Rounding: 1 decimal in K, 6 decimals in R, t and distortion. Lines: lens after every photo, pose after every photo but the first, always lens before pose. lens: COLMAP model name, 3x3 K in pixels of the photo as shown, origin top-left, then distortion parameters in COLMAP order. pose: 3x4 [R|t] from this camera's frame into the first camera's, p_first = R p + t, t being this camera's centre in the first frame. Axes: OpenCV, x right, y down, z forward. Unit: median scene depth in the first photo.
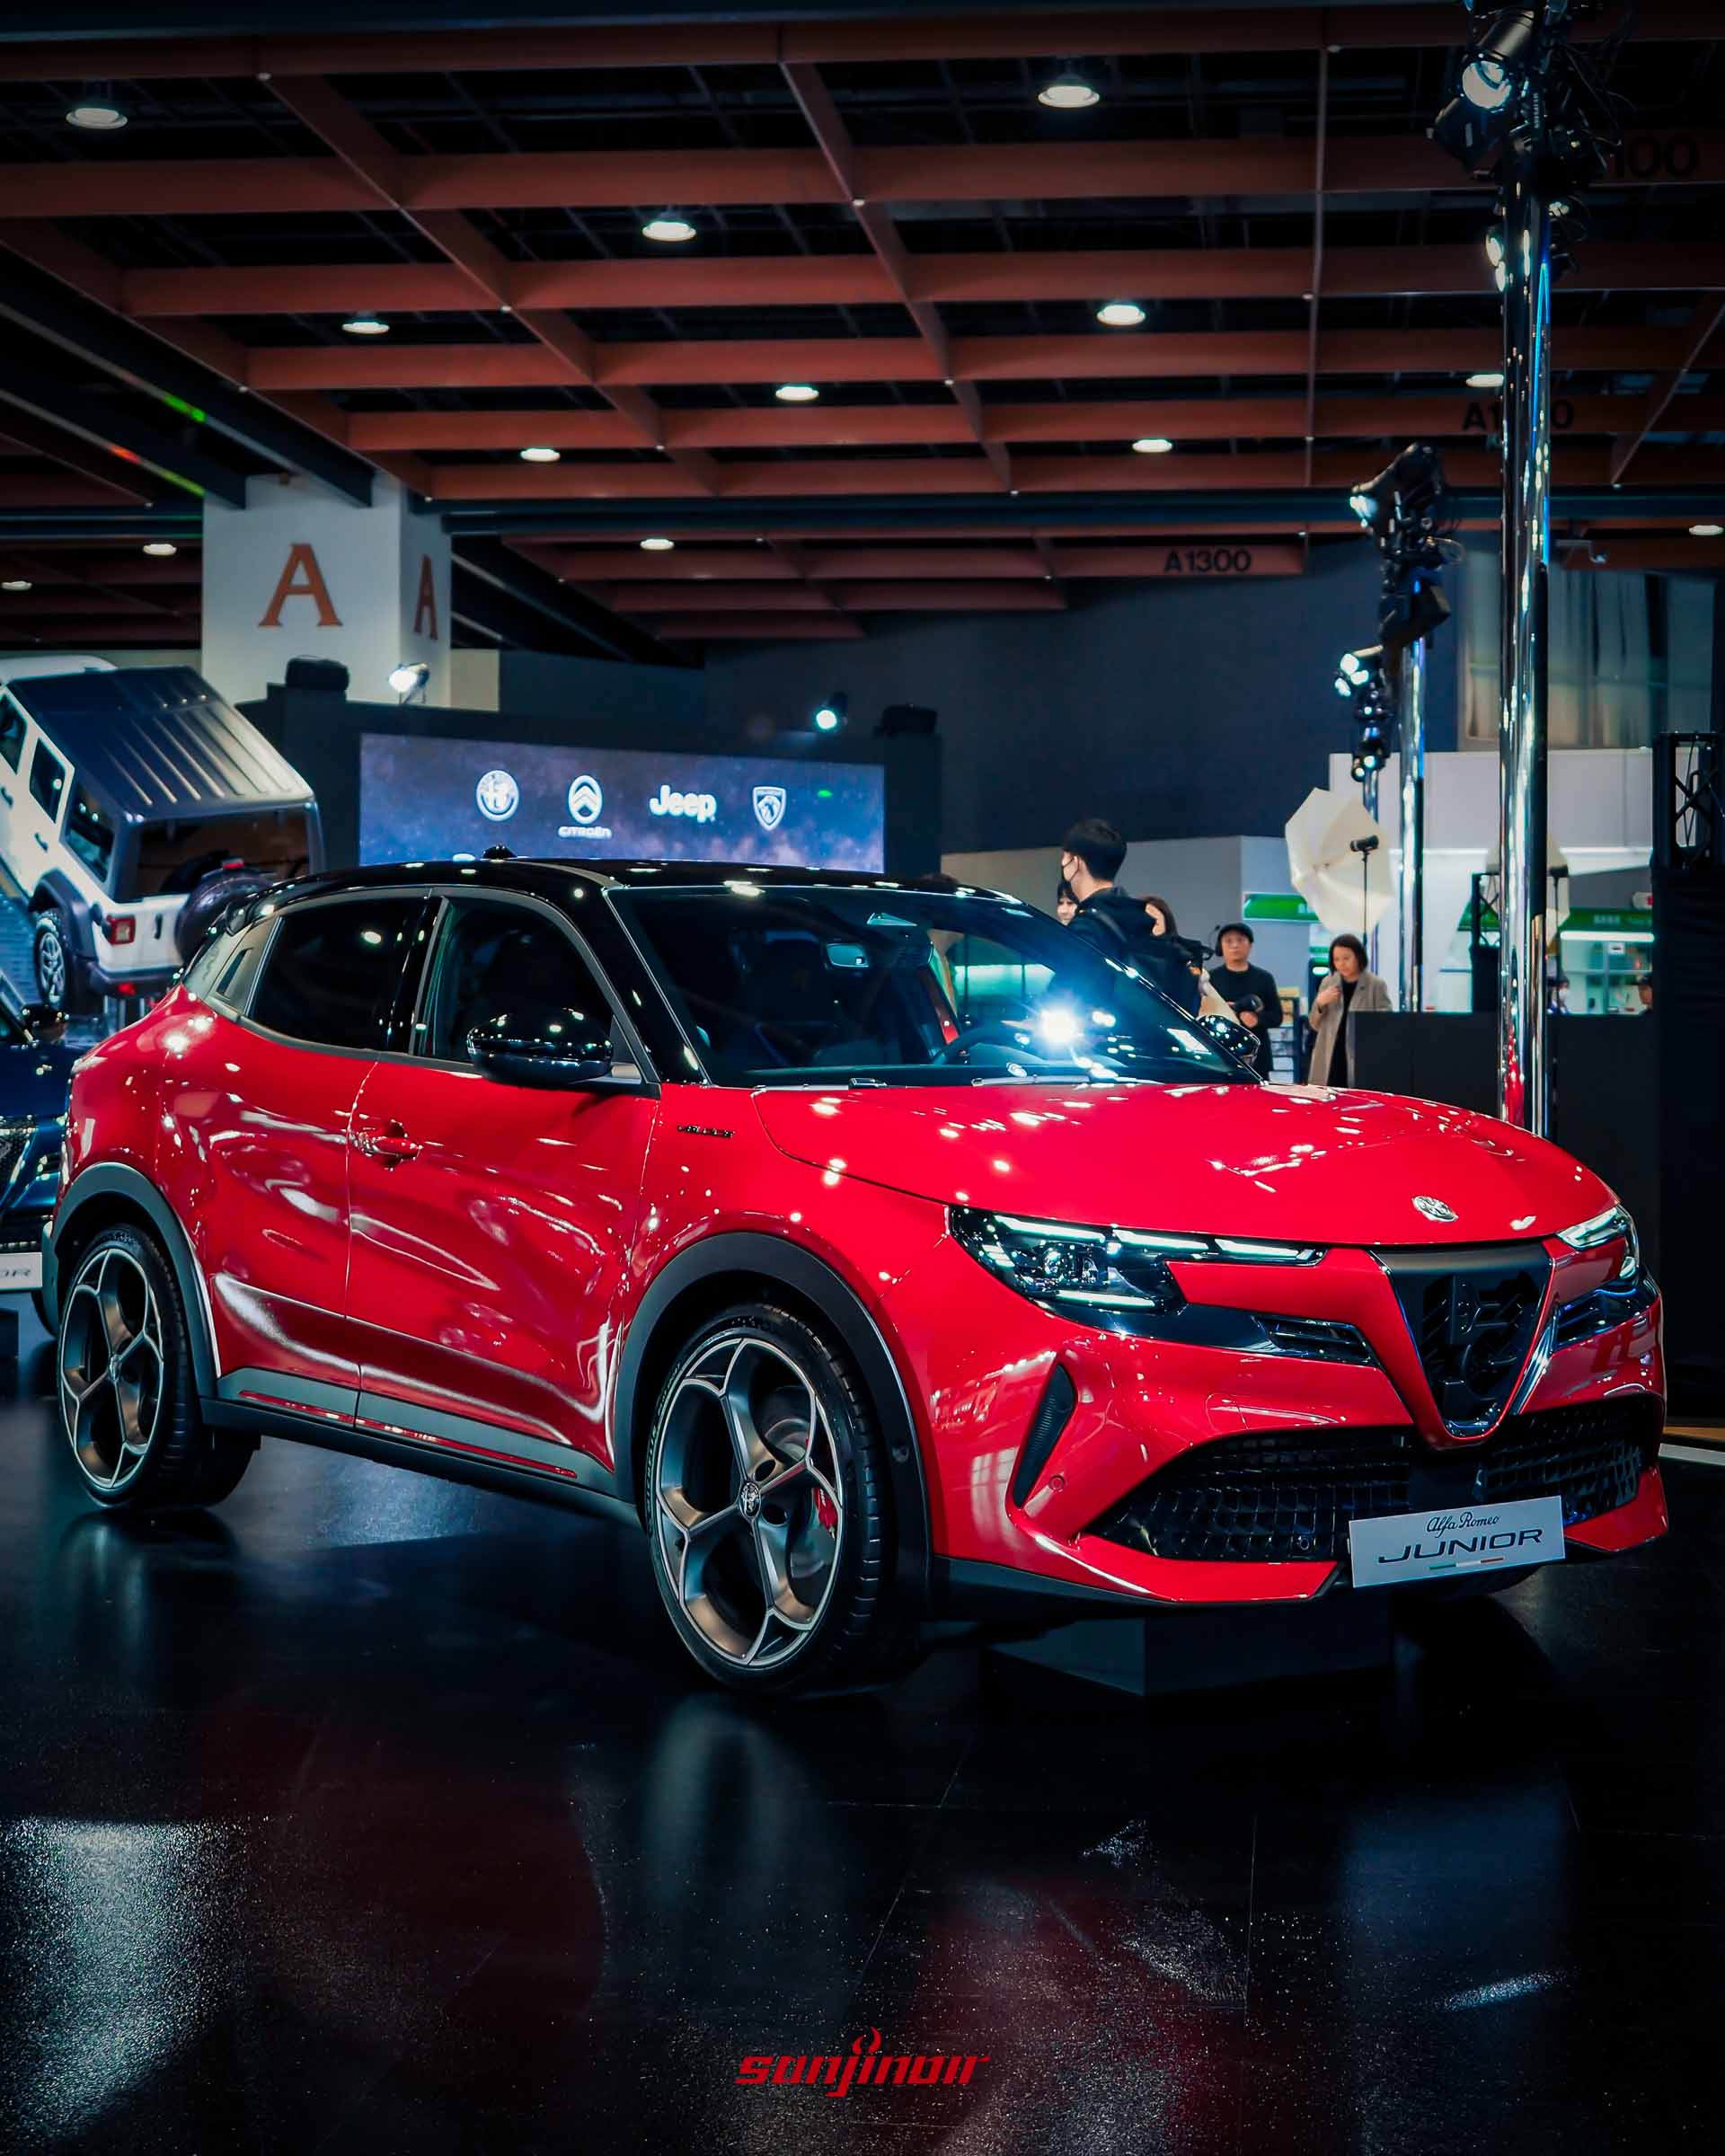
lens RADIAL K [[3028.6, 0, 862.5], [0, 3028.6, 1078.0], [0, 0, 1]] dist [-0.013167, 0.000202]
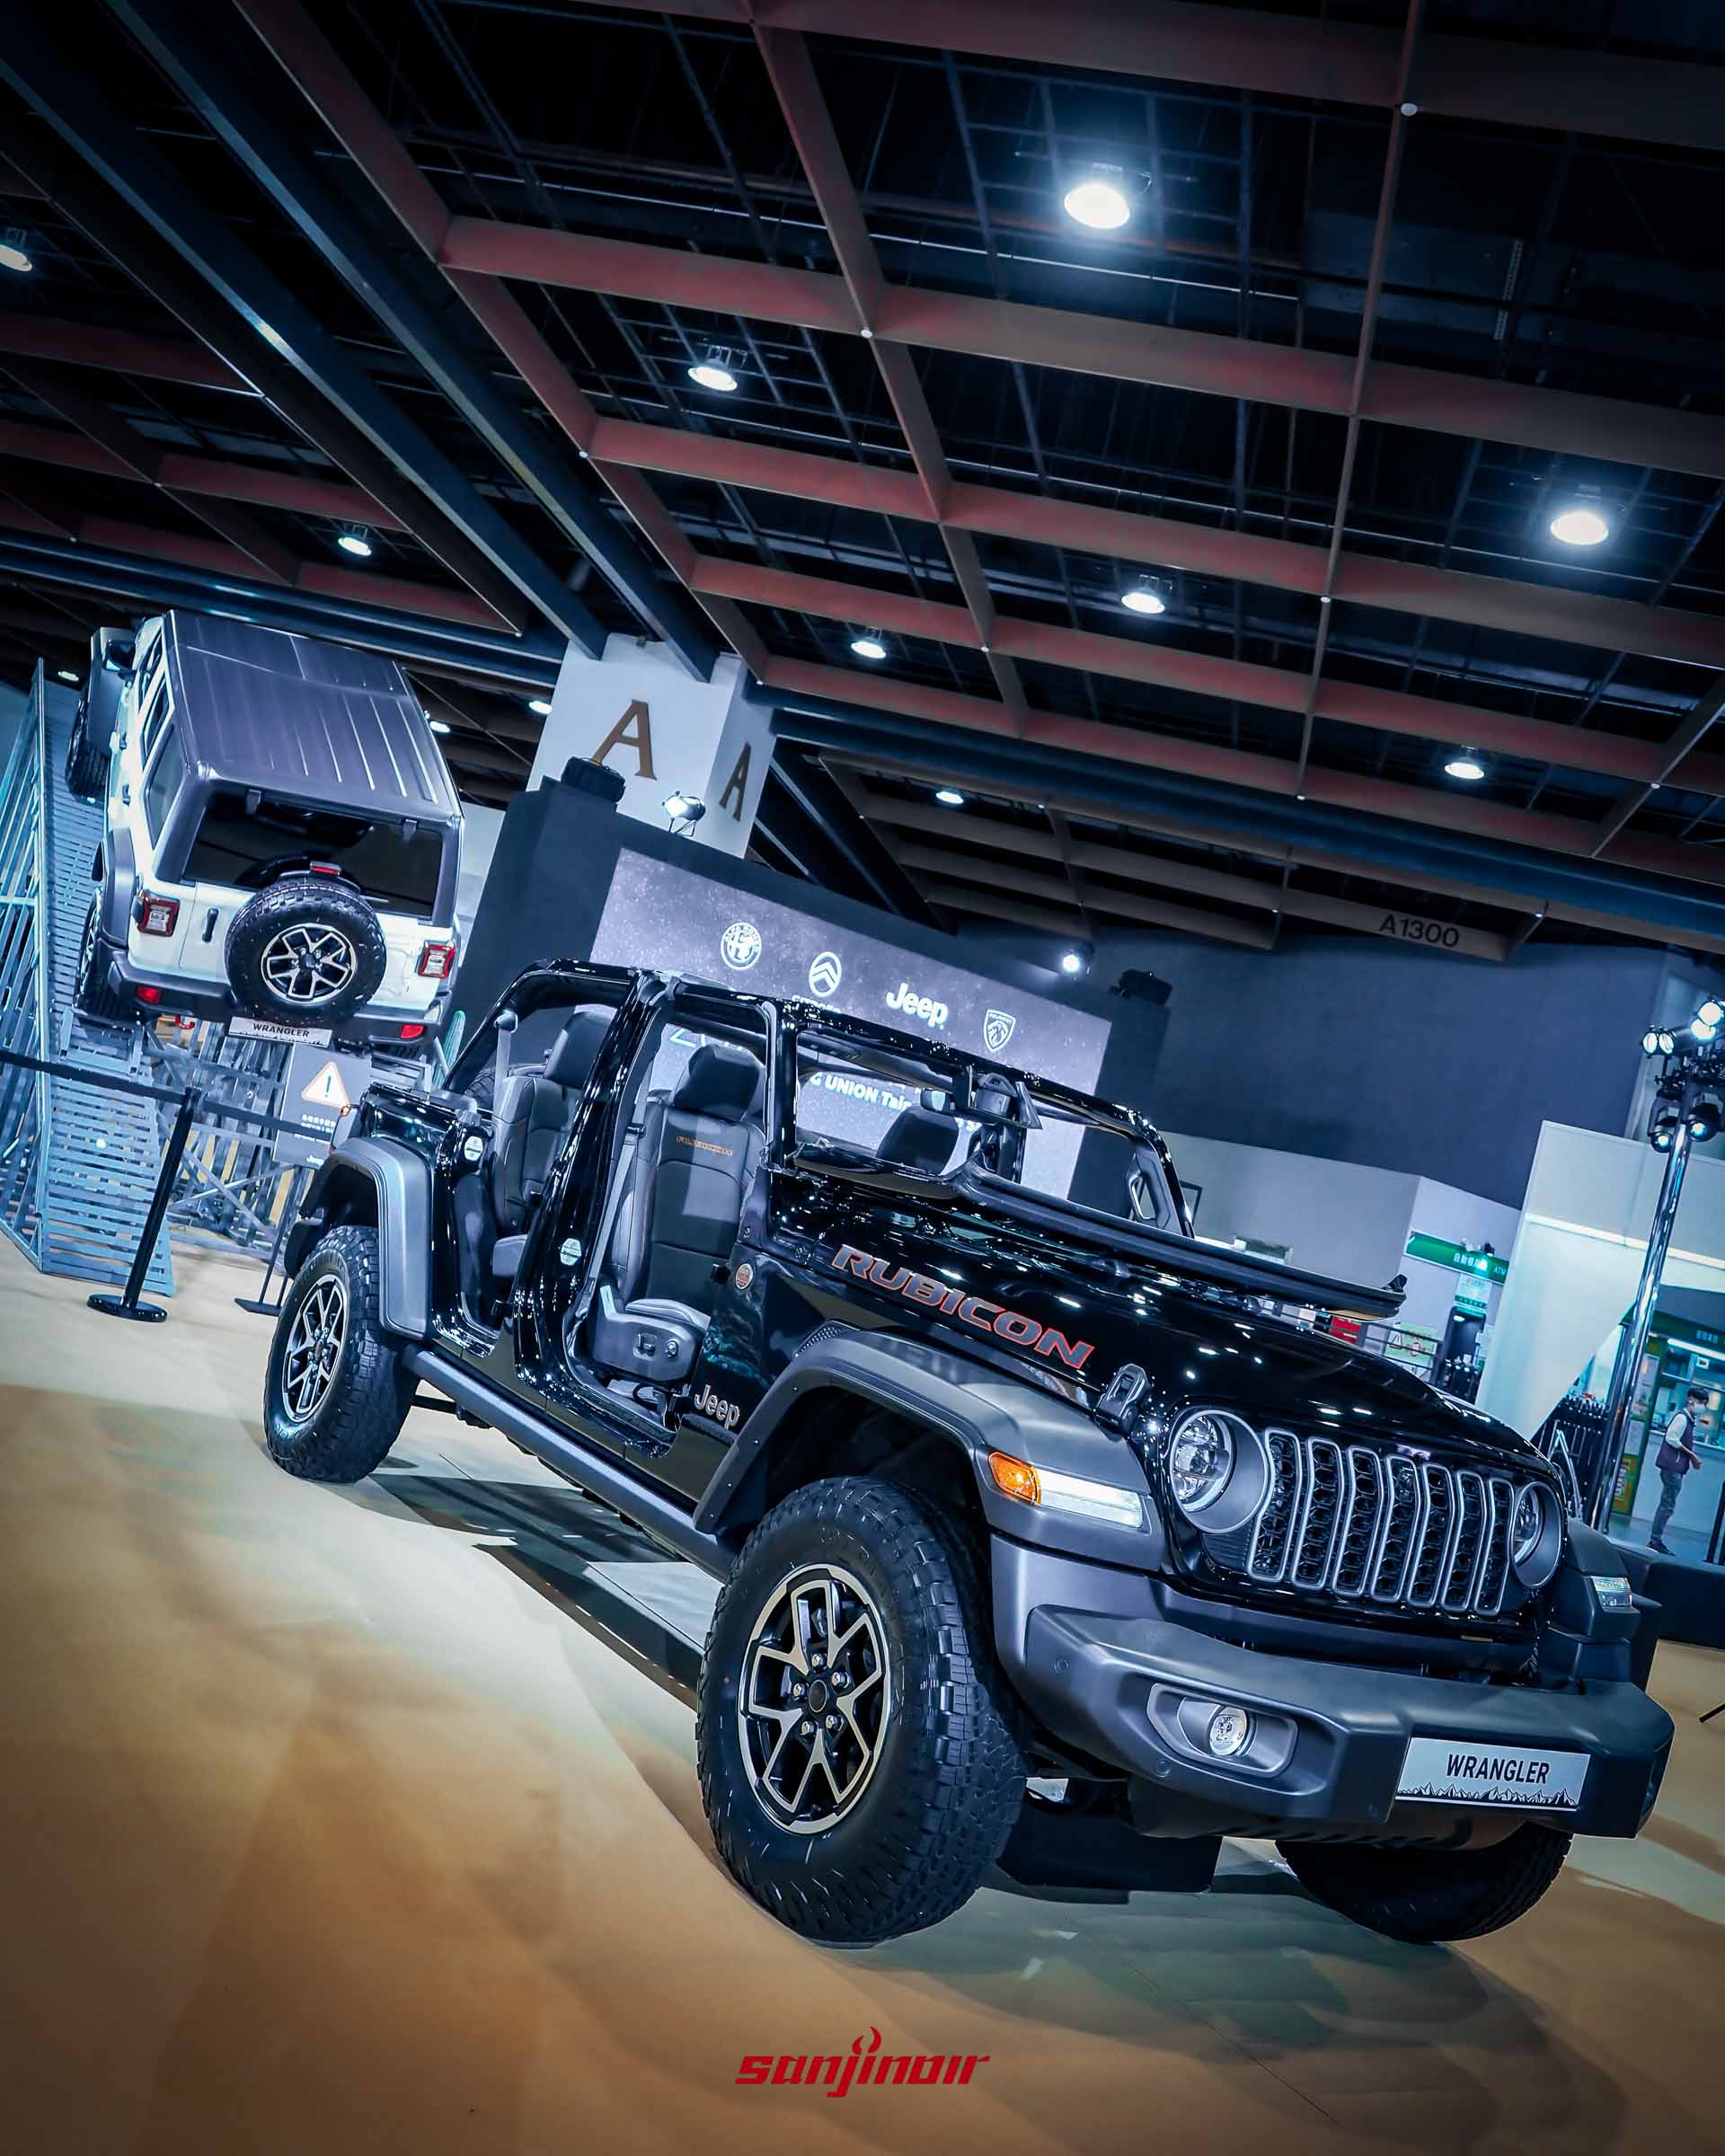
lens RADIAL K [[1845.2, 0, 862.5], [0, 1845.2, 1078.0], [0, 0, 1]] dist [-0.004027, -0.000996]
pose [[0.964667, 0.251542, -0.078383, -0.022799], [-0.257524, 0.963054, -0.078794, -0.013599], [0.055667, 0.096196, 0.993805, 0.393643]]
